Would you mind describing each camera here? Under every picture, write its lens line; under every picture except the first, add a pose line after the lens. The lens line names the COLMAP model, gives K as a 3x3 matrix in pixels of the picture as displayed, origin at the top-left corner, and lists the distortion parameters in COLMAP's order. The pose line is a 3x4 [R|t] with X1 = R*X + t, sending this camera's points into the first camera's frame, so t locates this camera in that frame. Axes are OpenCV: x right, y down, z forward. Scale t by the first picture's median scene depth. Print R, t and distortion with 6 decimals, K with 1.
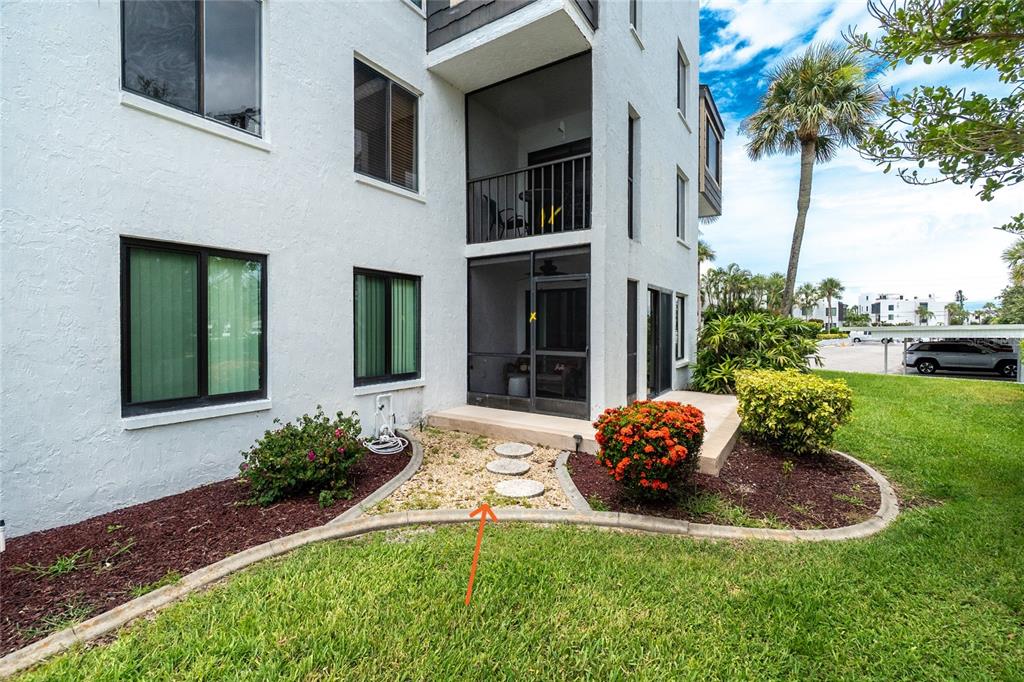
lens RADIAL K [[445.1, 0, 512.3], [0, 445.1, 338.2], [0, 0, 1]] dist [-0.008340, 0.002459]
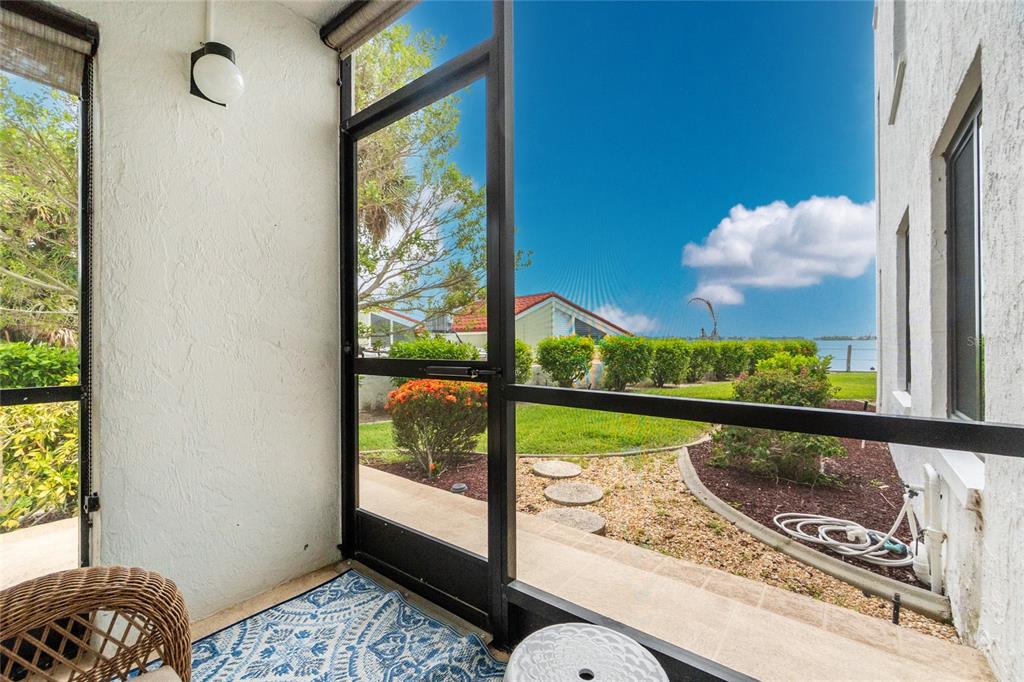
lens RADIAL K [[445.1, 0, 510.4], [0, 445.1, 340.5], [0, 0, 1]] dist [-0.008340, 0.002459]
pose [[-0.997141, 0.000884, 0.075563, 0.042341], [0.001584, 0.999956, 0.009203, 0.025673], [-0.075551, 0.009297, -0.997099, 1.821520]]
